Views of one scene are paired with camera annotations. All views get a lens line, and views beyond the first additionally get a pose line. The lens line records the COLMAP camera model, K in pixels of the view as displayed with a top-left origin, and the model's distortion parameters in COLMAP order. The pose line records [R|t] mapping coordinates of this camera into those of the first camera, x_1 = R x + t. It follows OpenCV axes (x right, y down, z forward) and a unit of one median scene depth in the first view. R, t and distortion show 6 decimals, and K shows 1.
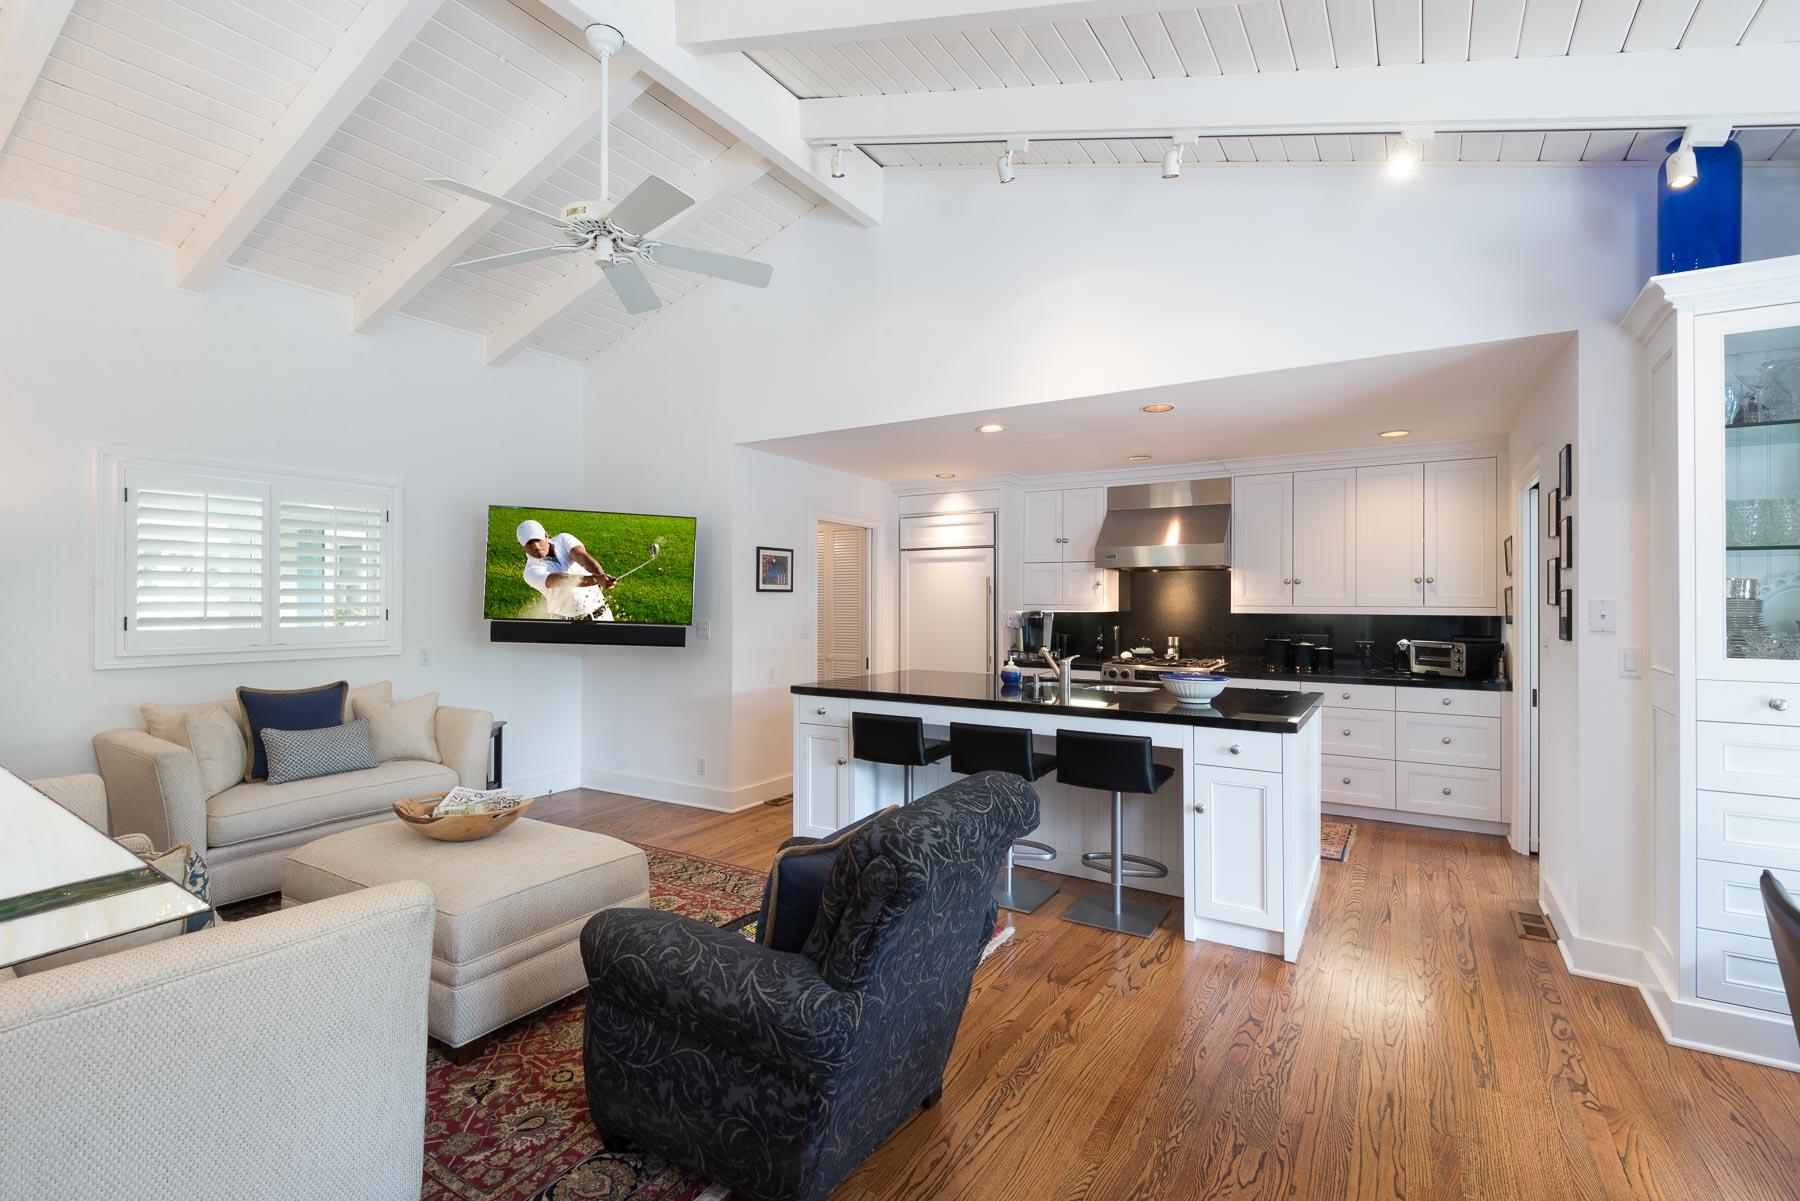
lens RADIAL K [[831.3, 0, 898.9], [0, 831.3, 606.6], [0, 0, 1]] dist [-0.047839, -0.001885]
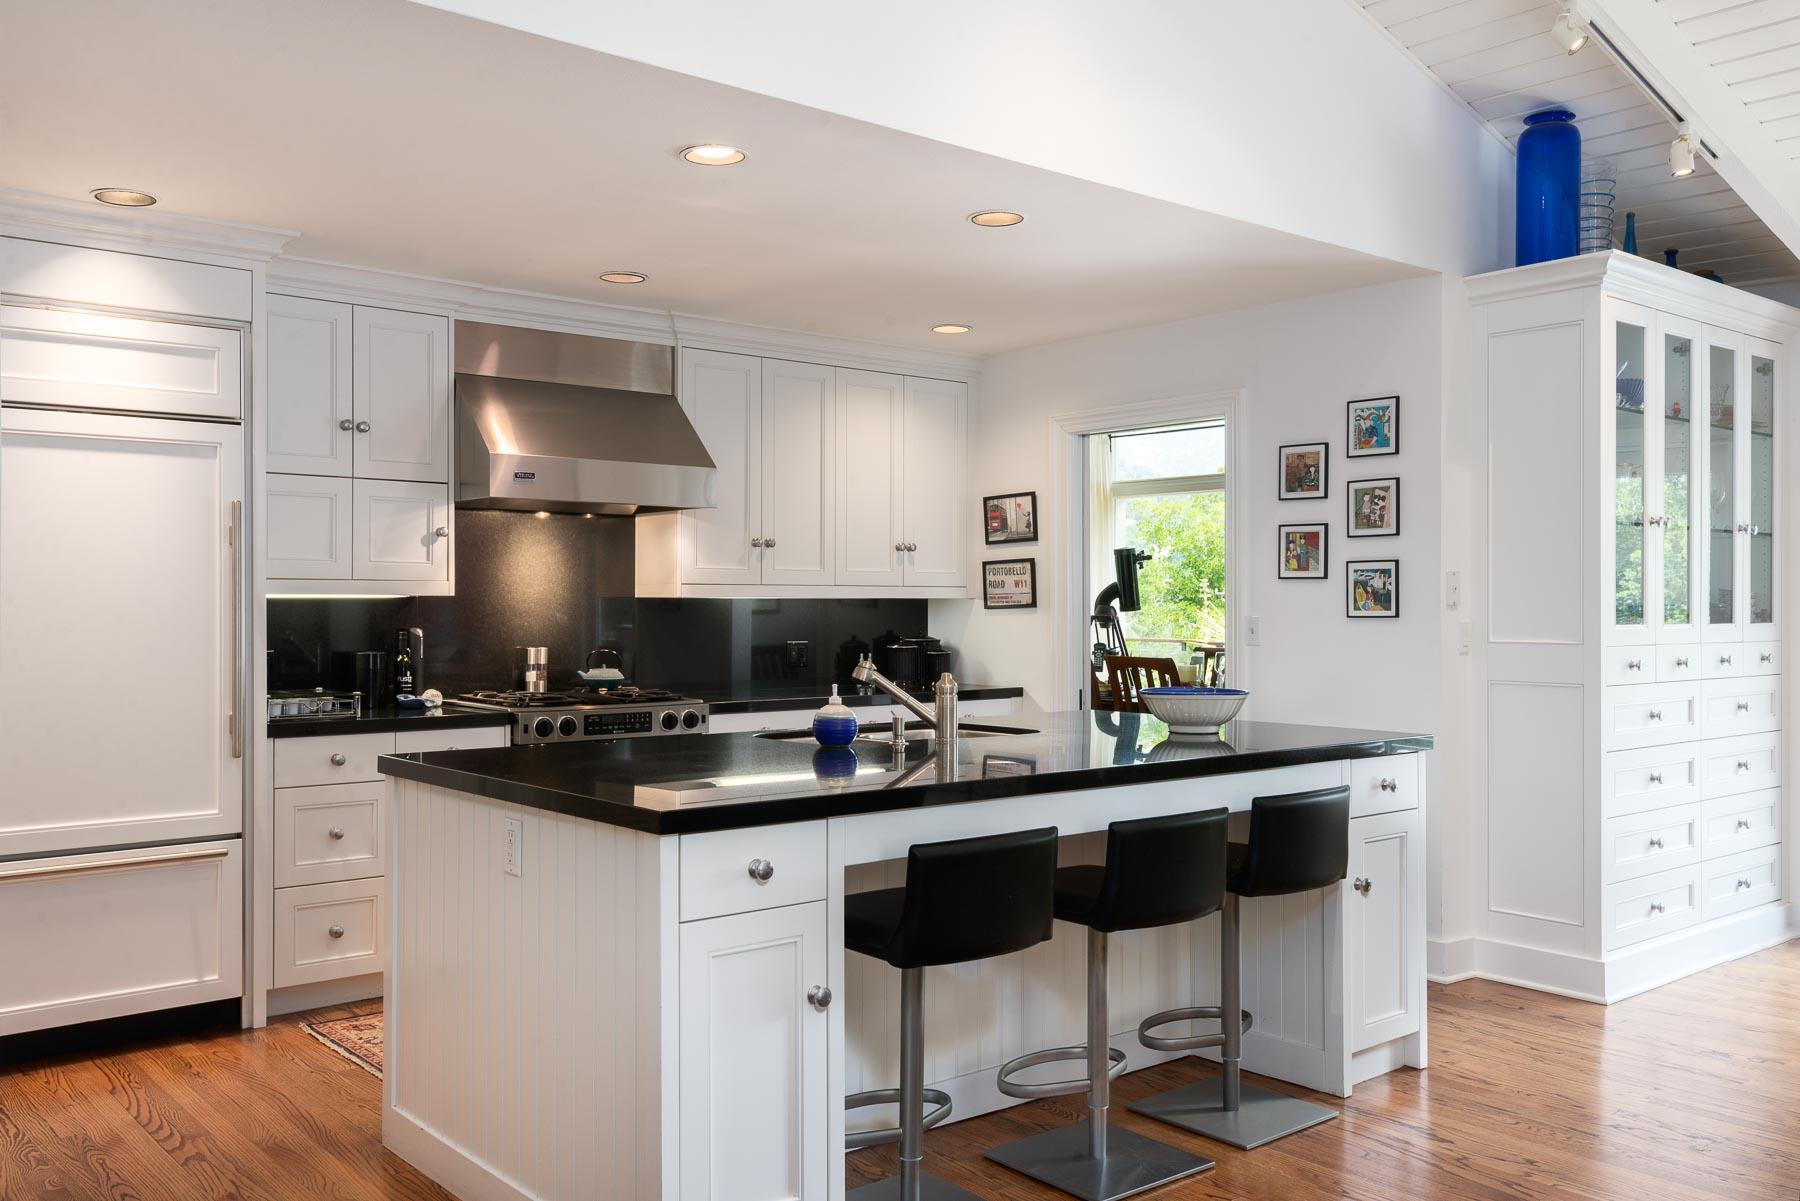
lens RADIAL K [[1538.4, 0, 902.2], [0, 1538.4, 602.7], [0, 0, 1]] dist [-0.011829, -0.003558]
pose [[0.273580, -0.000823, 0.961849, -0.506029], [0.001739, 0.999998, 0.000361, 0.010718], [-0.961848, 0.001574, 0.273581, 0.561901]]
